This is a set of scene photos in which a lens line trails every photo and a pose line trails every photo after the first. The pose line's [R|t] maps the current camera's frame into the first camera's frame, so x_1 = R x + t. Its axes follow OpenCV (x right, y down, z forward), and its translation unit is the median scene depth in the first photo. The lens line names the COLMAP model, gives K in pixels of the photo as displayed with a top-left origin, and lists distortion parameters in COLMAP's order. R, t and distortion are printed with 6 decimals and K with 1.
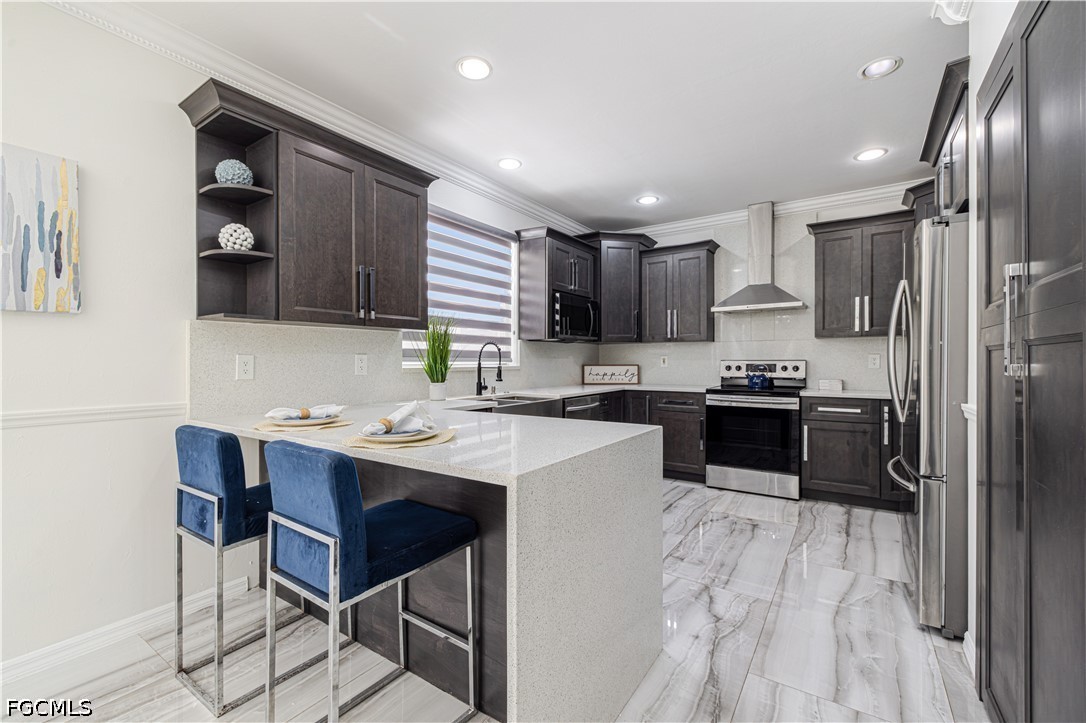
lens RADIAL K [[455.1, 0, 541.6], [0, 455.1, 362.0], [0, 0, 1]] dist [0.005418, -0.002907]
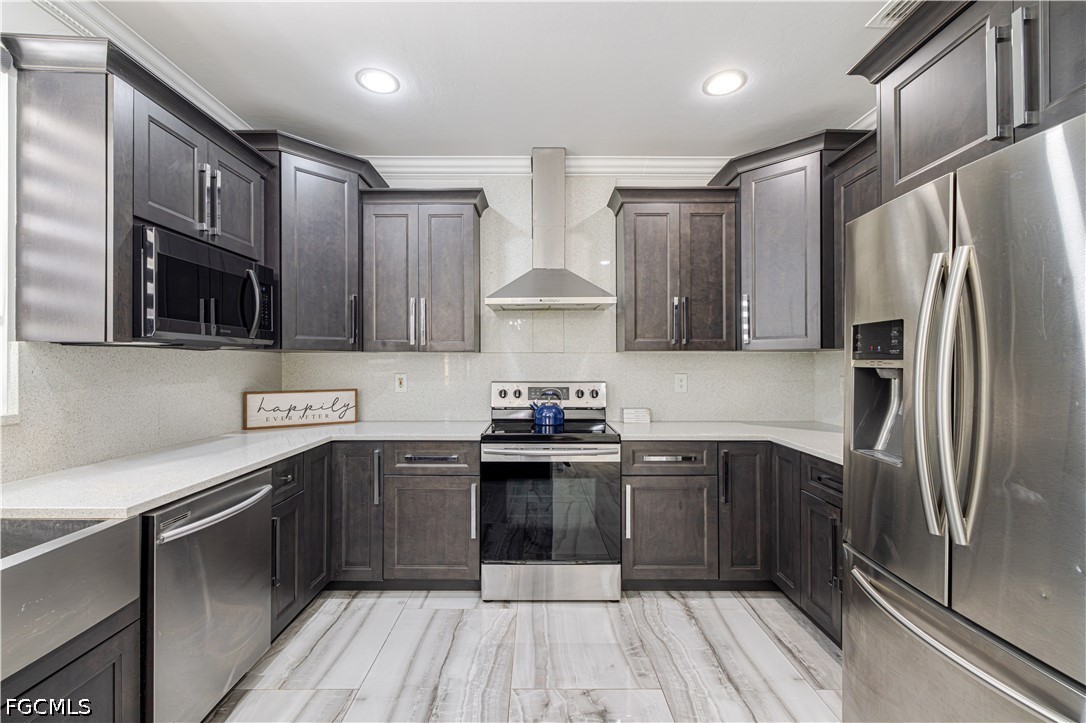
lens RADIAL K [[455.1, 0, 536.7], [0, 455.1, 365.9], [0, 0, 1]] dist [0.005418, -0.002907]
pose [[0.821286, -0.001197, 0.570515, 0.081499], [-0.000025, 0.999998, 0.002135, -0.029189], [-0.570516, -0.001768, 0.821284, 0.457530]]
